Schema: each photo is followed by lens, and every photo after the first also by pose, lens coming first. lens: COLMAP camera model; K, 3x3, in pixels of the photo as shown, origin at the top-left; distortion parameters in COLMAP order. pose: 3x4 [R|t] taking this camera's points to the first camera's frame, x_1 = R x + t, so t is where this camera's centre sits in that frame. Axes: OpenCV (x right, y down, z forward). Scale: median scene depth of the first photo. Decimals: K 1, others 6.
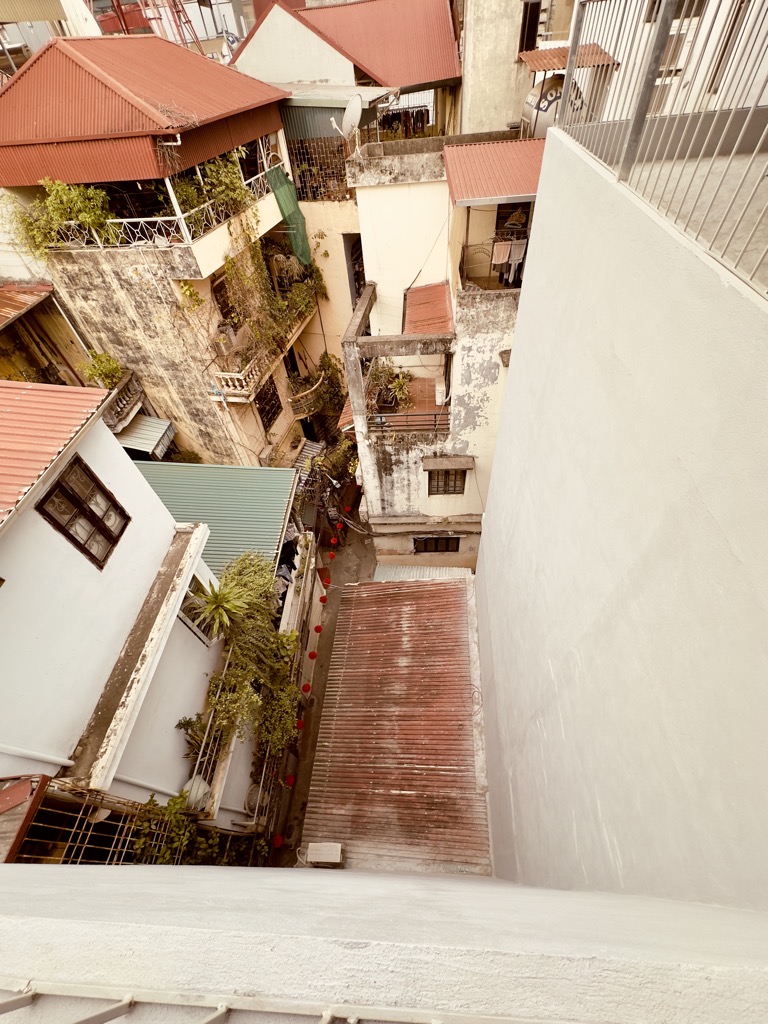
lens RADIAL K [[413.0, 0, 386.5], [0, 413.0, 514.2], [0, 0, 1]] dist [-0.001381, -0.000142]
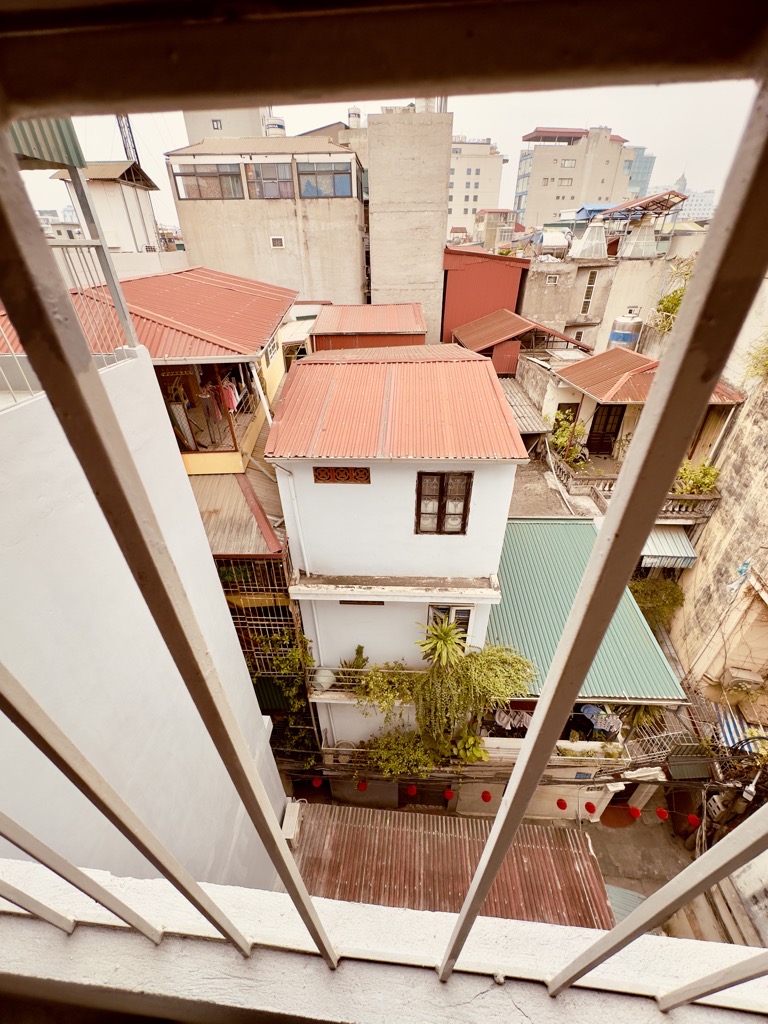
lens RADIAL K [[413.0, 0, 382.1], [0, 413.0, 510.5], [0, 0, 1]] dist [-0.001381, -0.000142]
pose [[-0.024138, 0.607040, -0.794304, 0.156692], [-0.741291, 0.522222, 0.421630, -0.184285], [0.670750, 0.598988, 0.437388, 0.139727]]
